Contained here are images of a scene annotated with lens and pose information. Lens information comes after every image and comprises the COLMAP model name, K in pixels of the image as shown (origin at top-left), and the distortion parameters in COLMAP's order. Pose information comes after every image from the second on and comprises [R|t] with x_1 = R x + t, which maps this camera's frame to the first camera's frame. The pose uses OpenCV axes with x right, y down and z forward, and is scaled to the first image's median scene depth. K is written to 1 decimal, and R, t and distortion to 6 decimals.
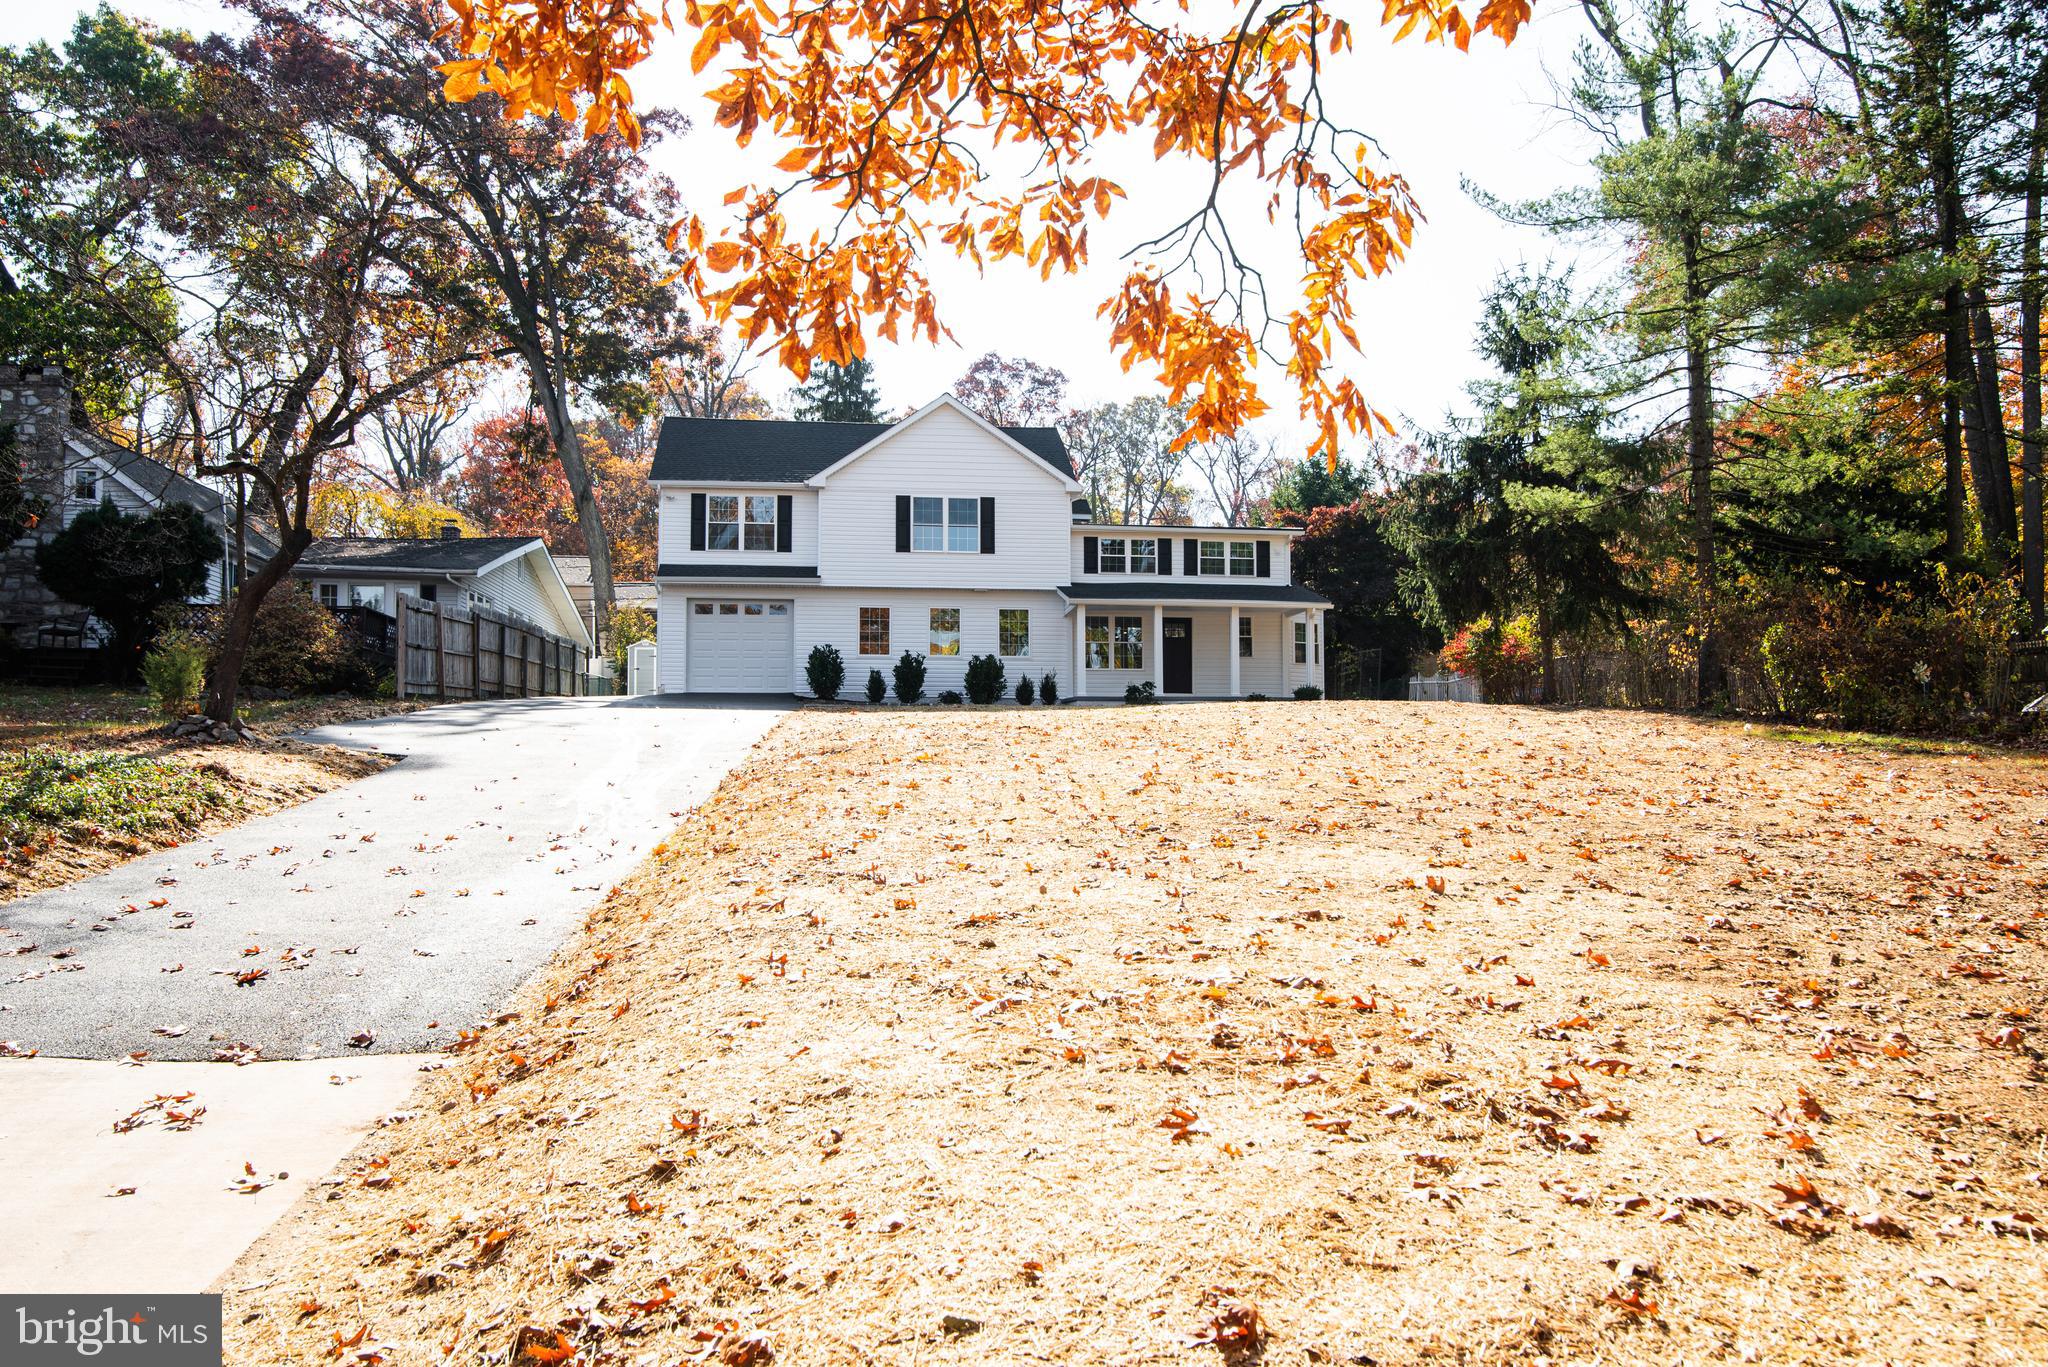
lens RADIAL K [[1565.9, 0, 1029.1], [0, 1565.9, 681.1], [0, 0, 1]] dist [0.003426, 0.000227]
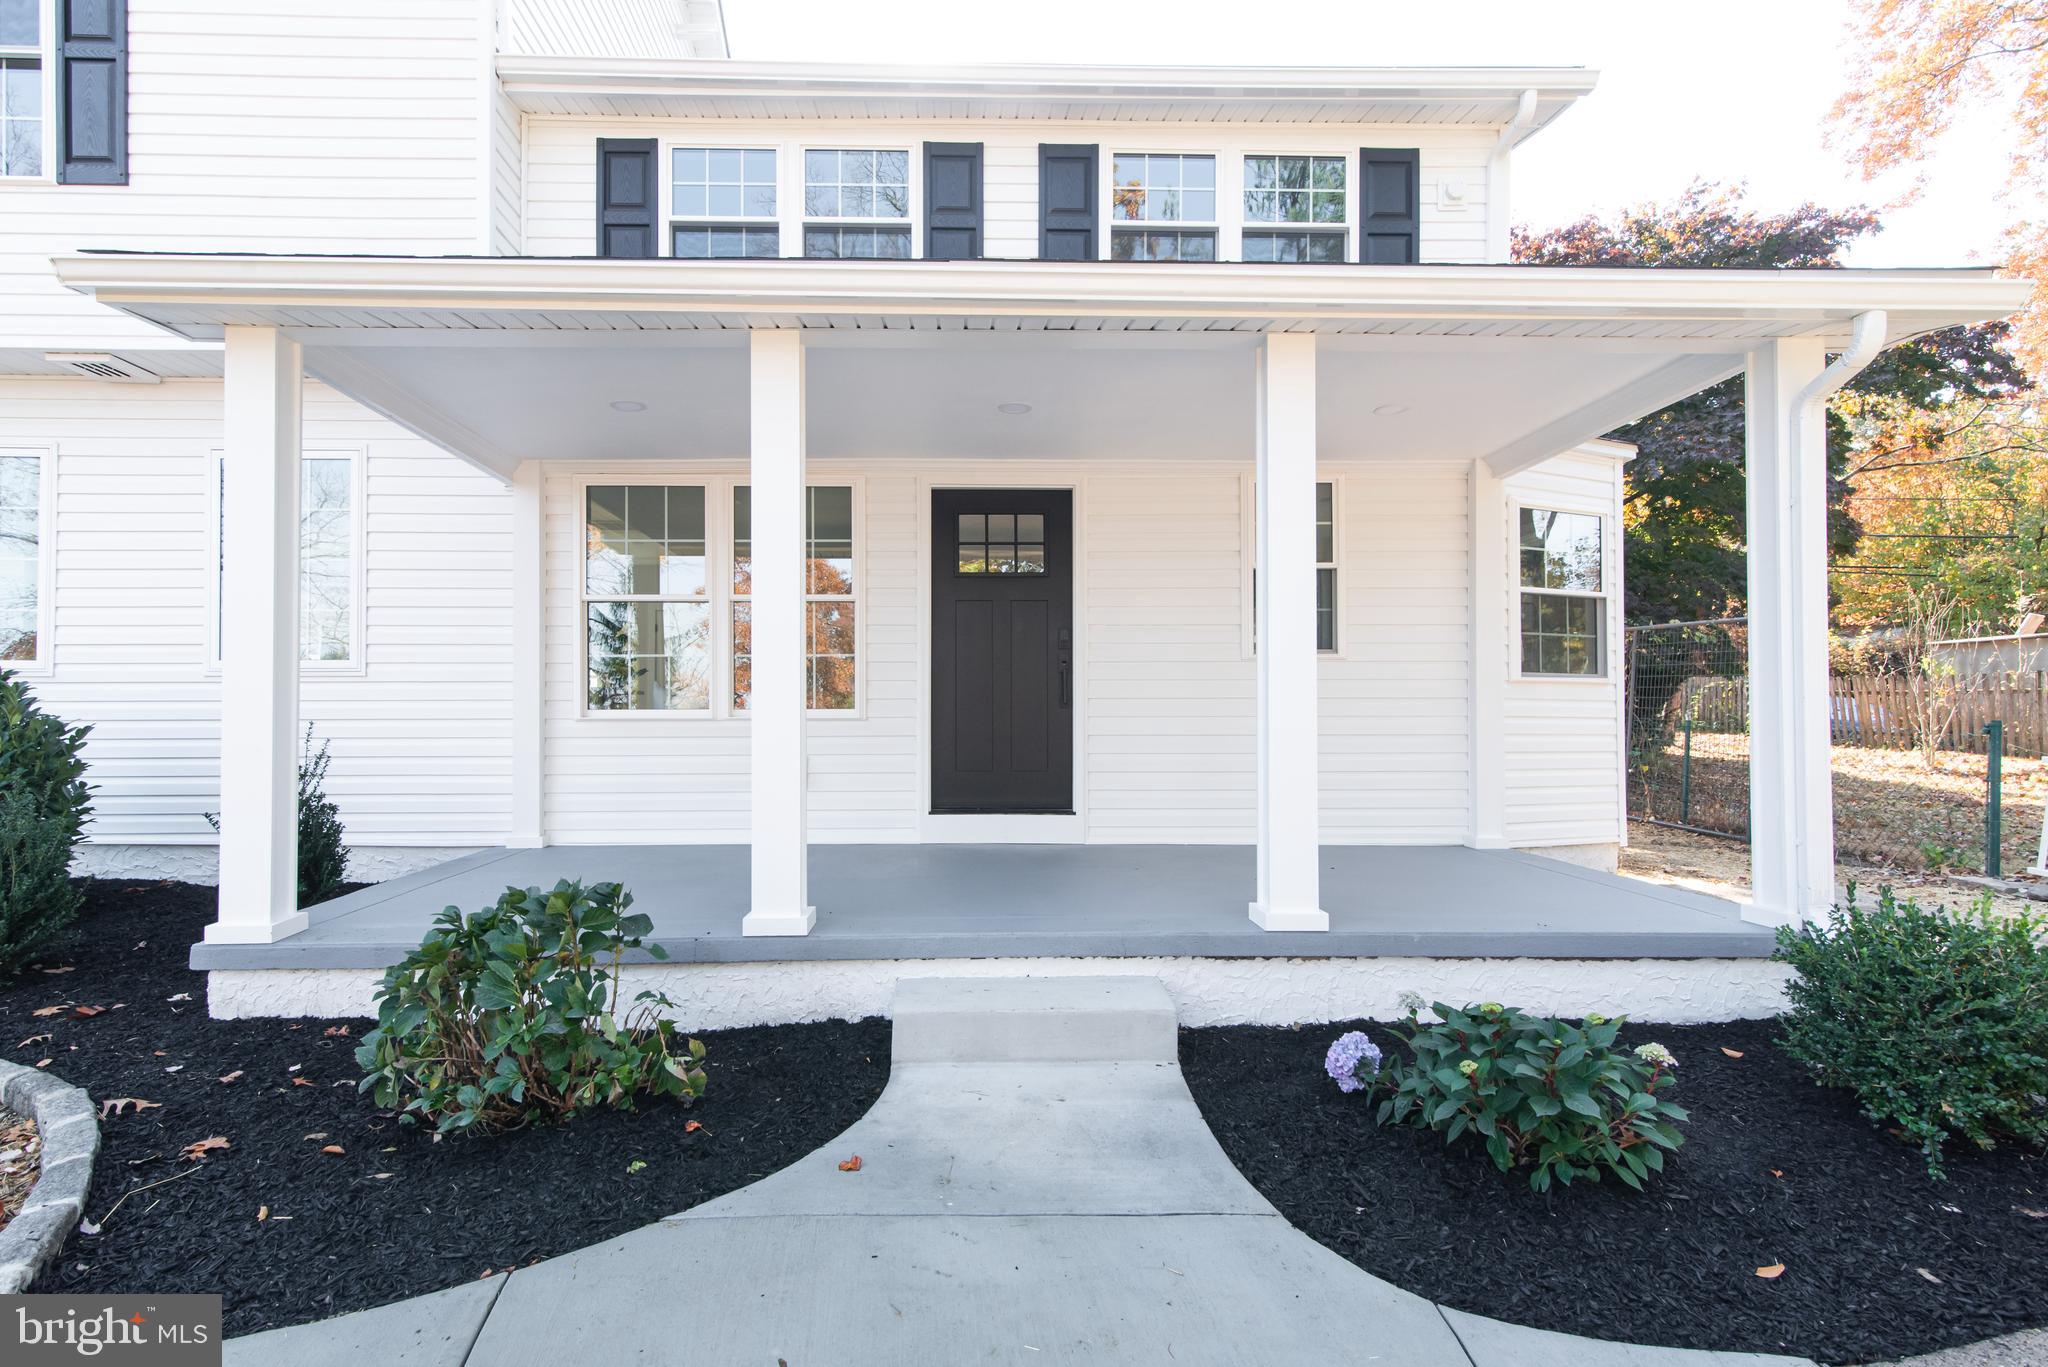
lens RADIAL K [[941.4, 0, 1028.2], [0, 941.4, 725.7], [0, 0, 1]] dist [0.000075, -0.000209]
pose [[0.993835, -0.001498, -0.110856, 0.114837], [0.008943, 0.997734, 0.066687, -0.014809], [0.110505, -0.067267, 0.991597, 0.881205]]
